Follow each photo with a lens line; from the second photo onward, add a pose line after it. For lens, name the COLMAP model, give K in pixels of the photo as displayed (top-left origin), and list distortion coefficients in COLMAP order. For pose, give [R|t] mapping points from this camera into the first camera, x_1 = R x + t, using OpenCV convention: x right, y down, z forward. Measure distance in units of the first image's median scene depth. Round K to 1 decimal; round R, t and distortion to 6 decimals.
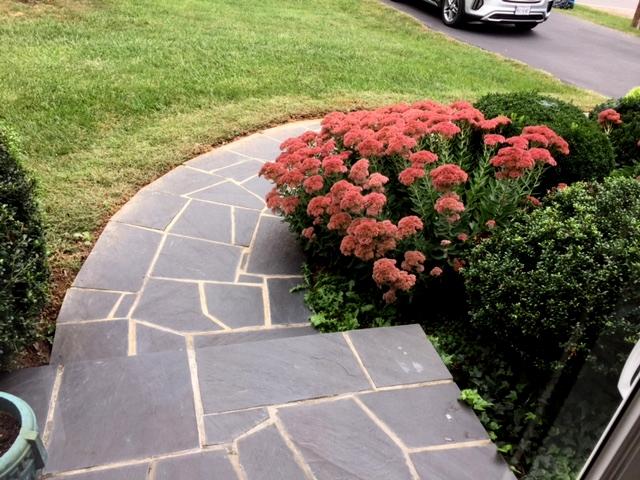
lens RADIAL K [[548.7, 0, 320.5], [0, 548.7, 241.2], [0, 0, 1]] dist [0.066303, -0.094529]
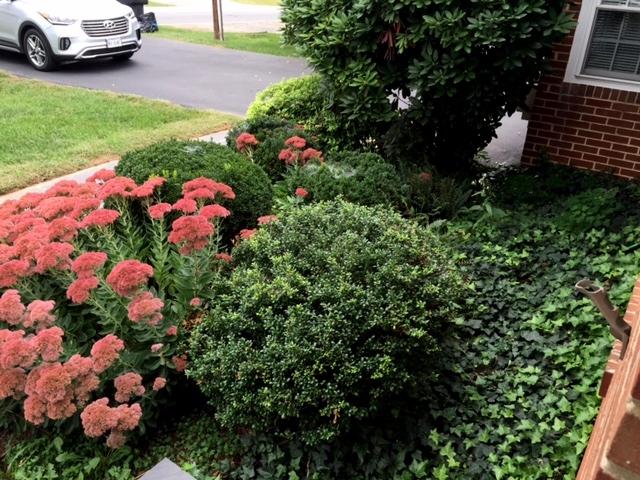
lens RADIAL K [[548.7, 0, 320.8], [0, 548.7, 239.9], [0, 0, 1]] dist [0.066303, -0.094529]
pose [[0.774255, -0.347997, 0.528608, 0.029323], [0.368486, 0.926955, 0.070517, -0.103909], [-0.514536, 0.140187, 0.845932, 0.121833]]
